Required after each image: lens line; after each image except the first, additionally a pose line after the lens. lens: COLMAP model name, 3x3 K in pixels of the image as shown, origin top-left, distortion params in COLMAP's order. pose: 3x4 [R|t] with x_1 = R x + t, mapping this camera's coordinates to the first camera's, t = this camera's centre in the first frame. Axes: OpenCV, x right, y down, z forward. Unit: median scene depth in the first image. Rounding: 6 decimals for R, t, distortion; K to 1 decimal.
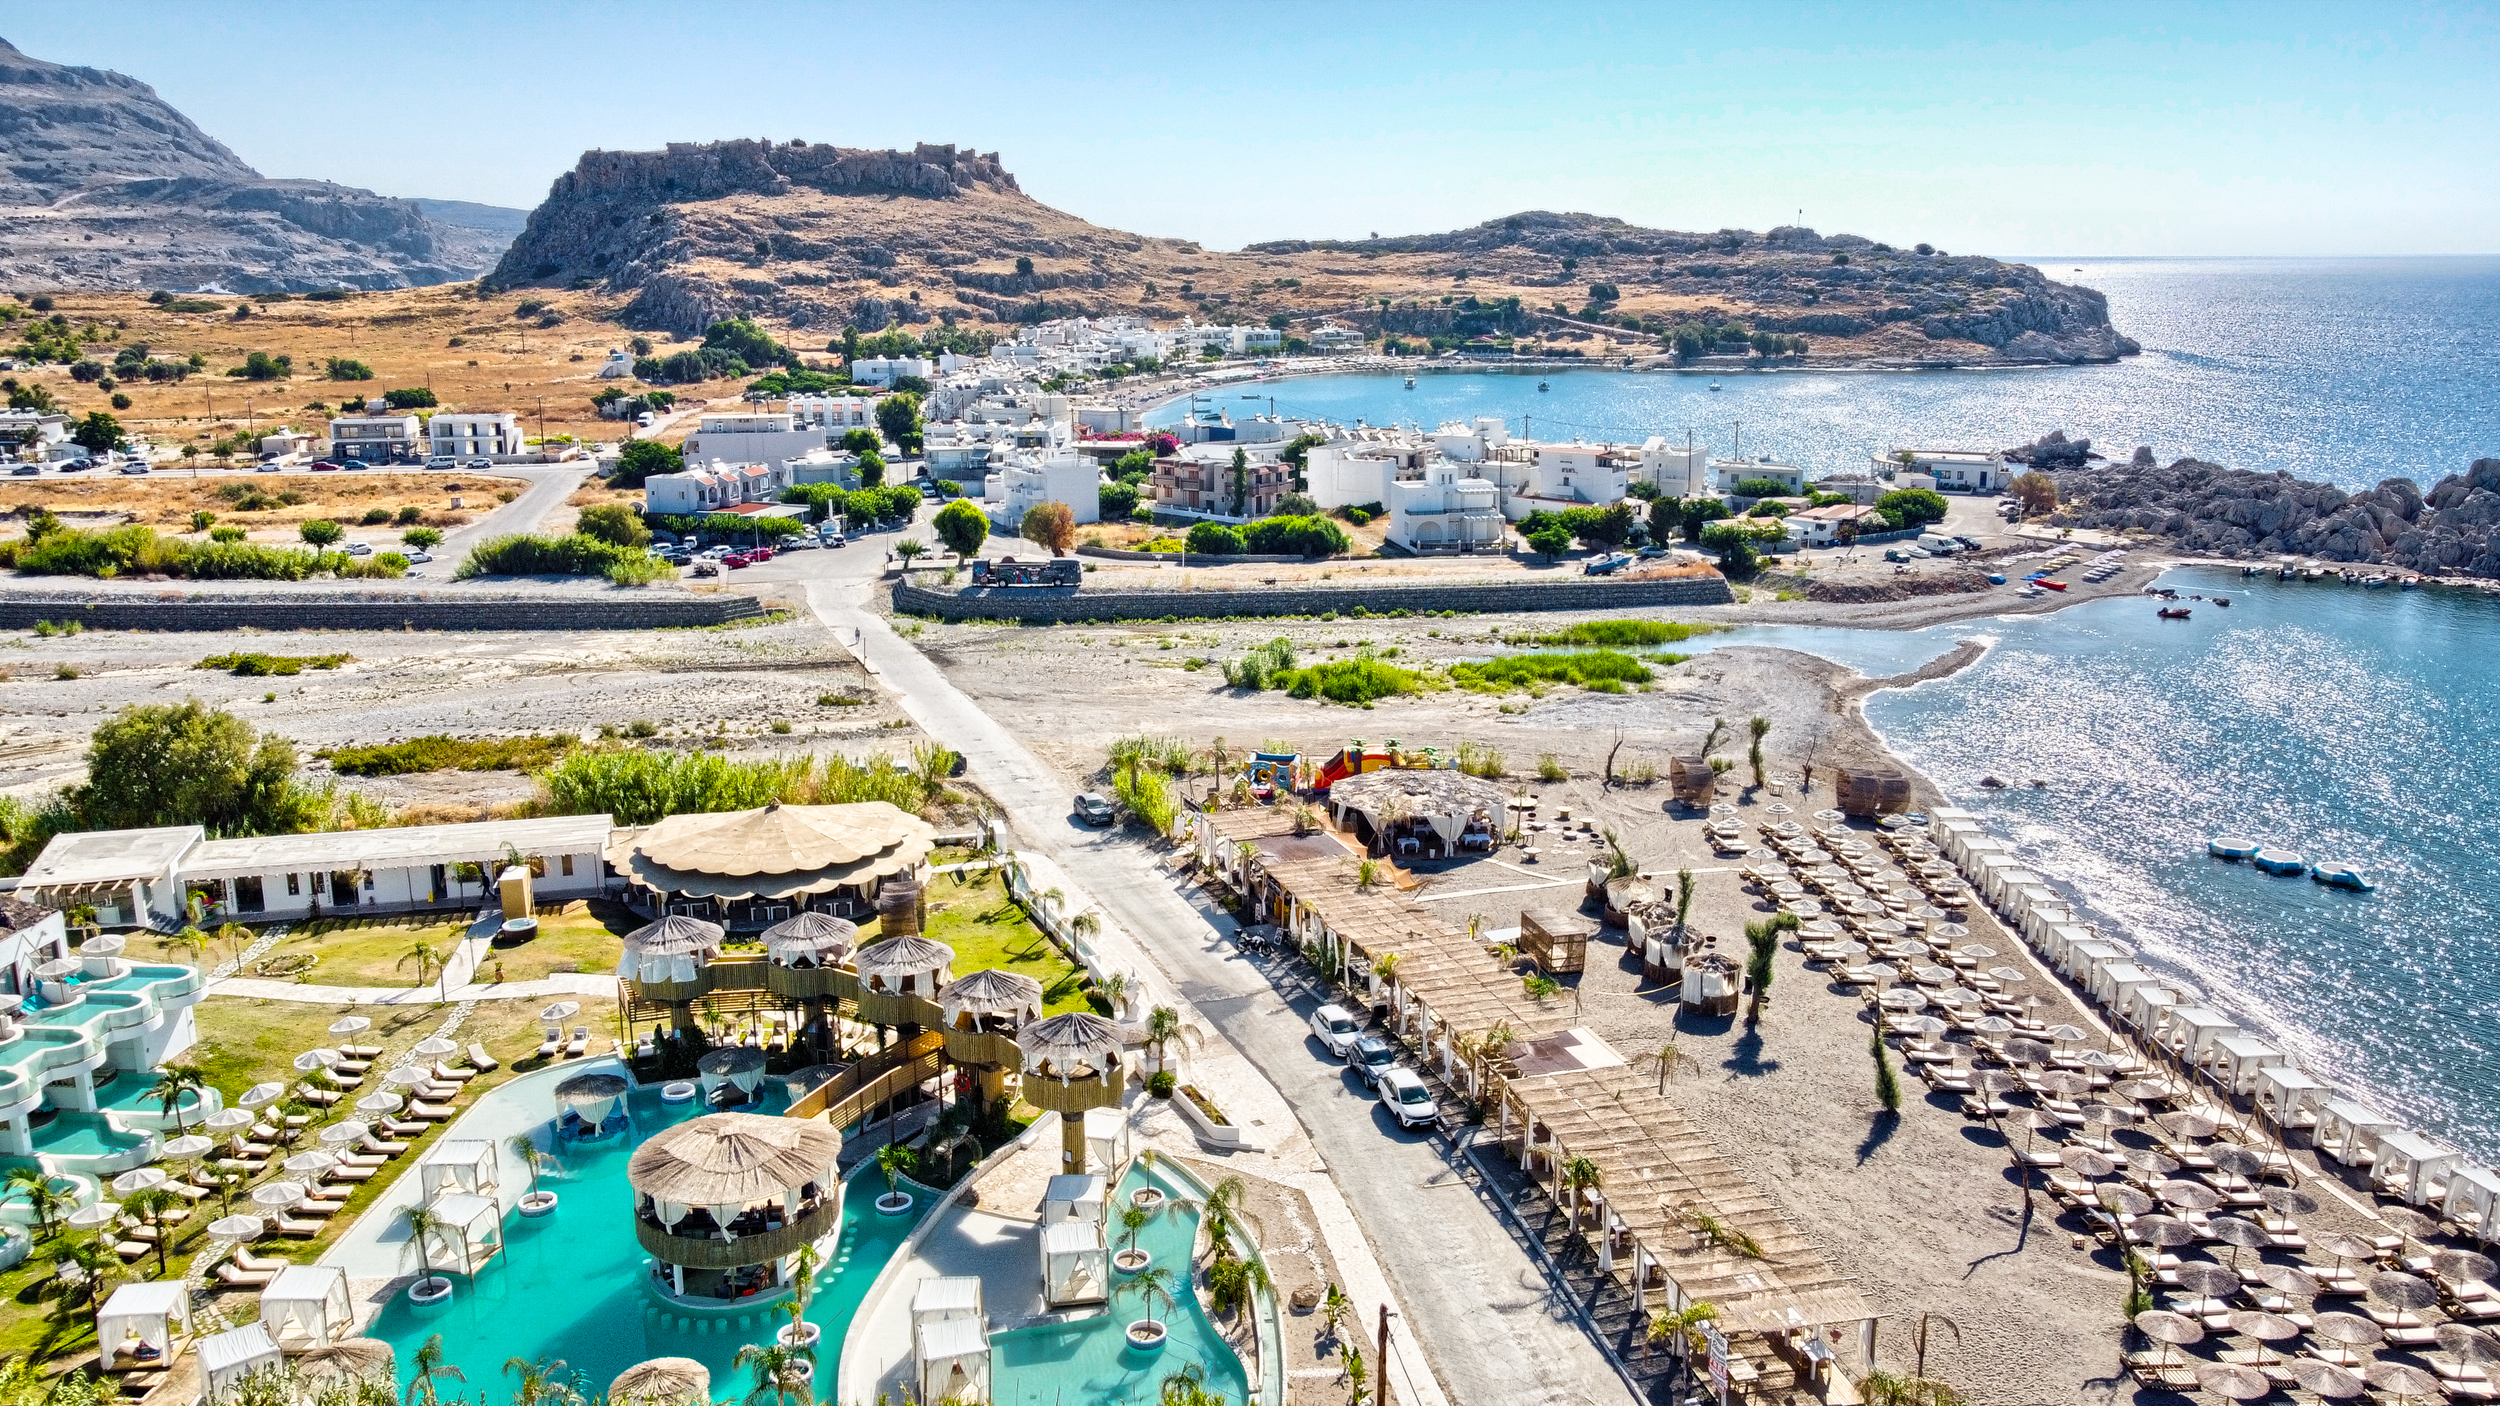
lens RADIAL K [[1914.6, 0, 1245.3], [0, 1914.6, 696.2], [0, 0, 1]] dist [-0.007611, -0.005595]
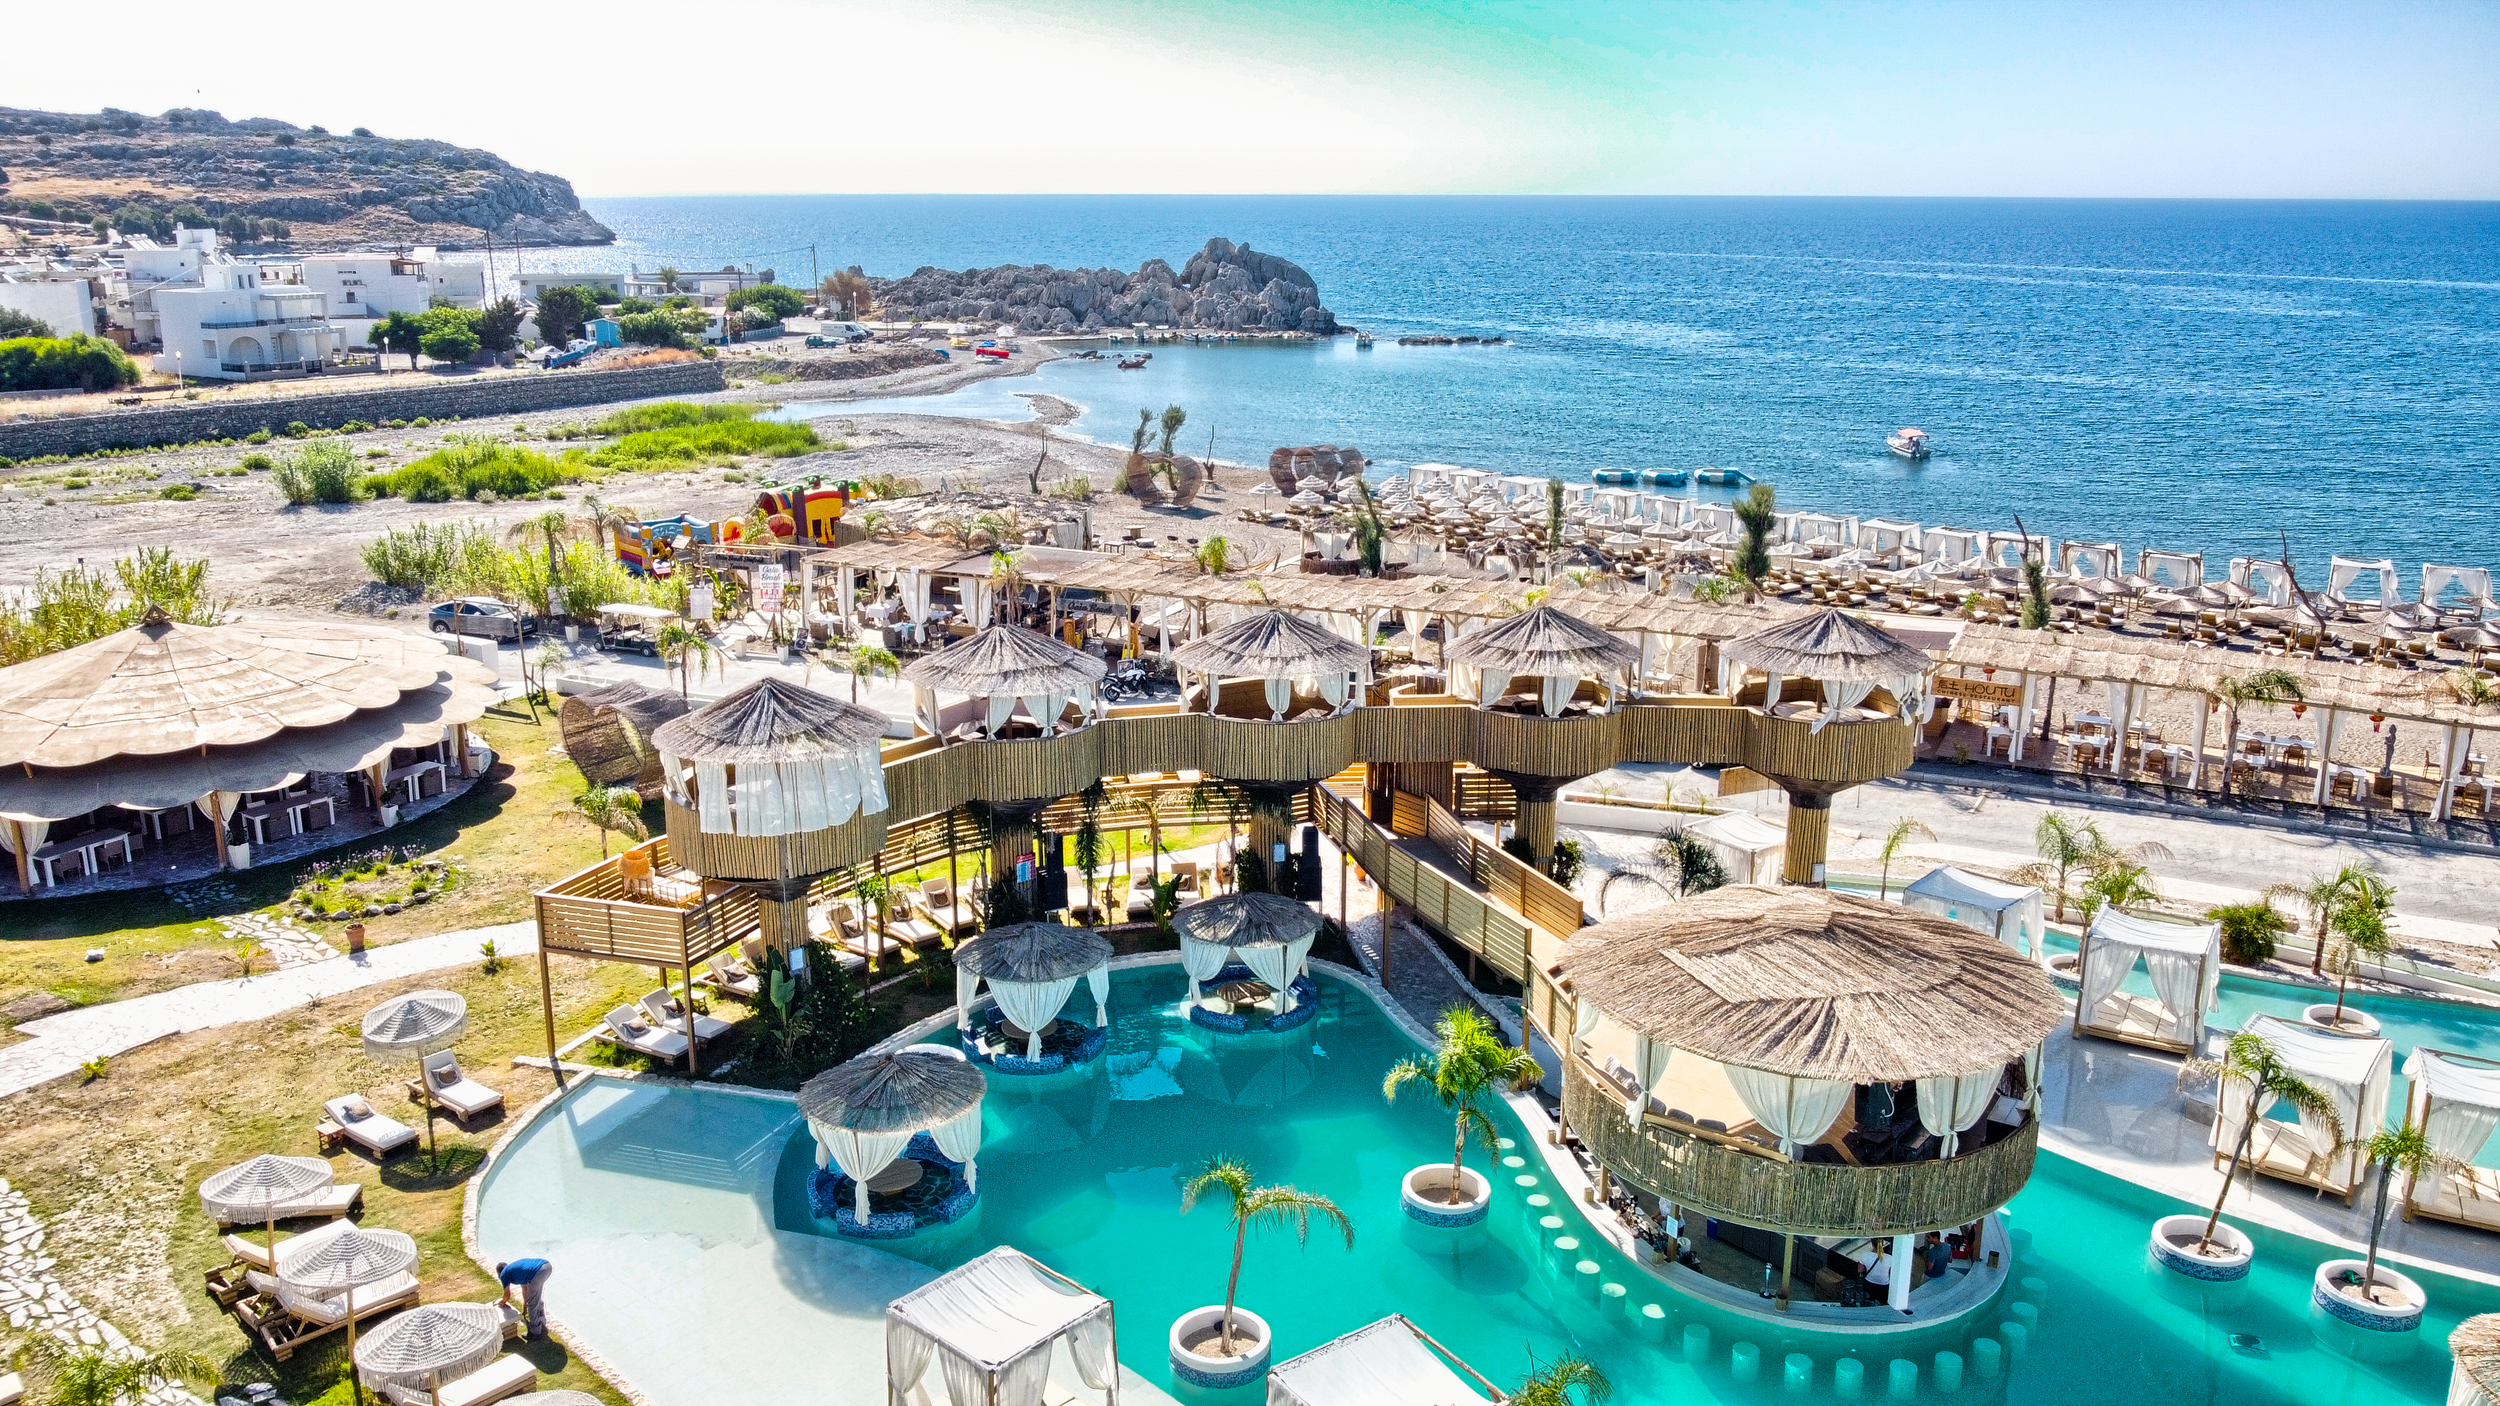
lens RADIAL K [[1916.7, 0, 1246.8], [0, 1916.7, 691.1], [0, 0, 1]] dist [-0.009883, -0.000840]
pose [[0.678527, -0.179123, 0.712402, -0.187641], [0.160471, 0.982535, 0.094204, 0.034064], [-0.716833, 0.050400, 0.695420, 0.228701]]
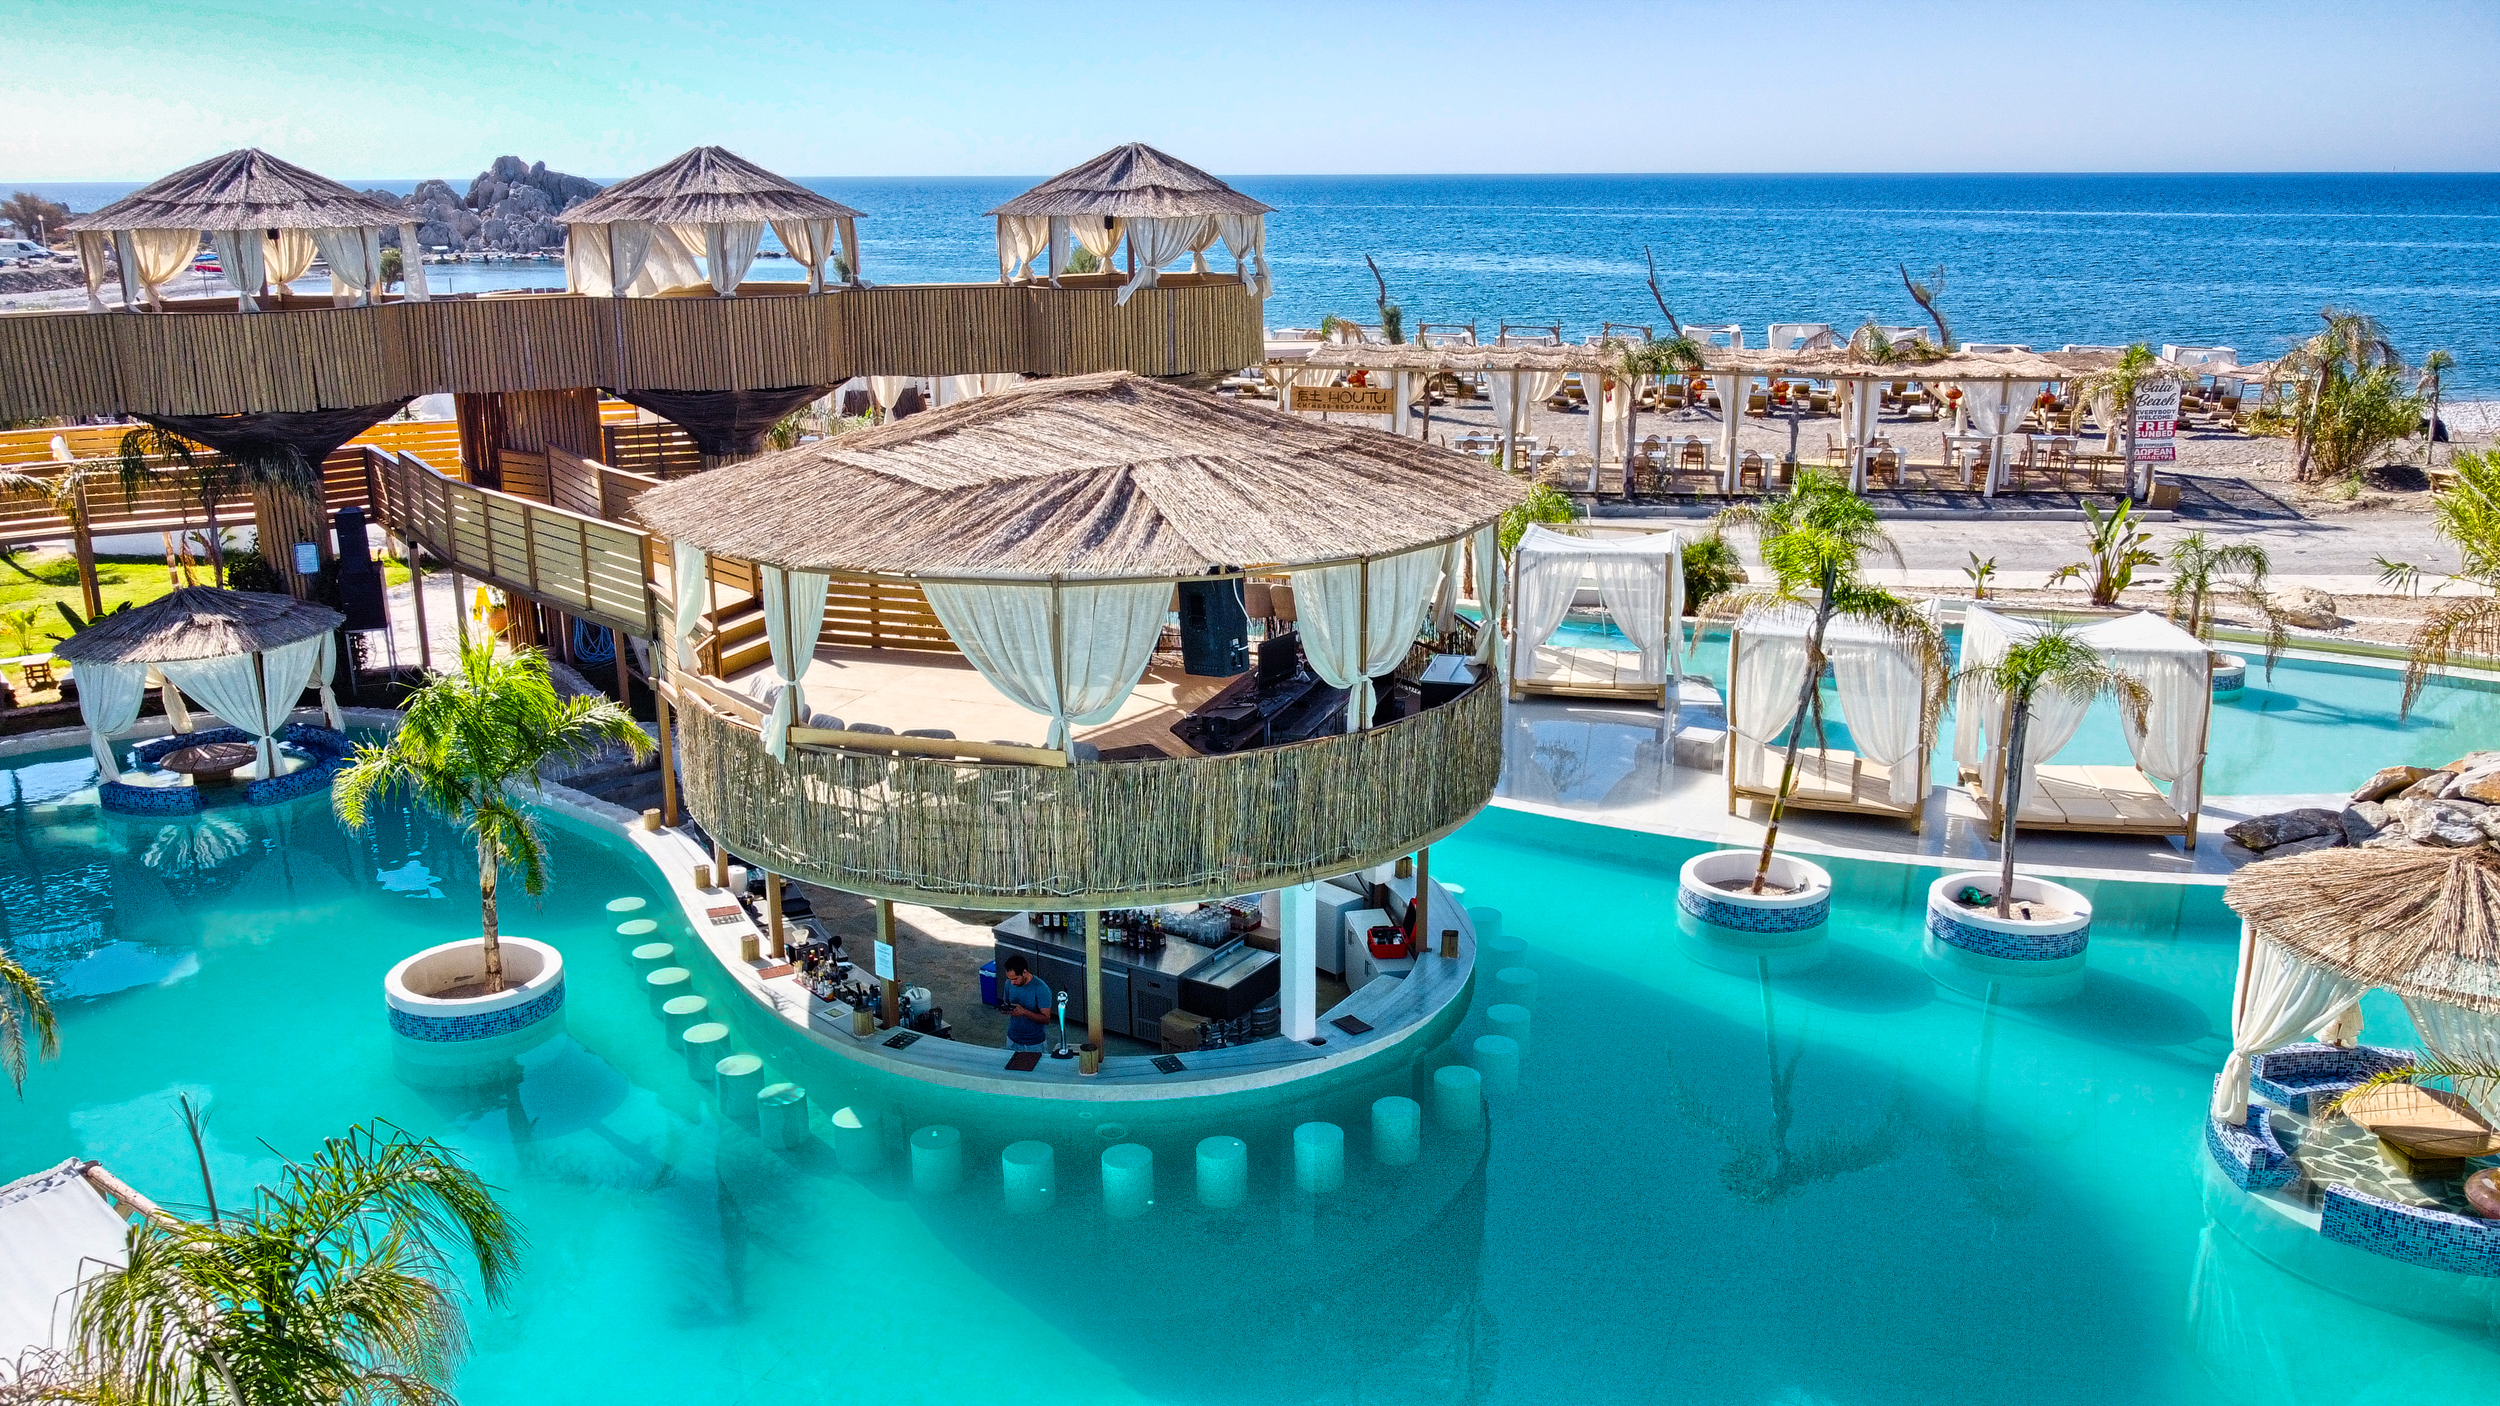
lens RADIAL K [[1916.7, 0, 1246.8], [0, 1916.7, 691.1], [0, 0, 1]] dist [-0.009883, -0.000840]
pose [[0.409264, -0.235381, 0.881532, -0.138300], [0.208748, 0.964681, 0.160669, 0.066763], [-0.888216, 0.118262, 0.443945, 0.255243]]
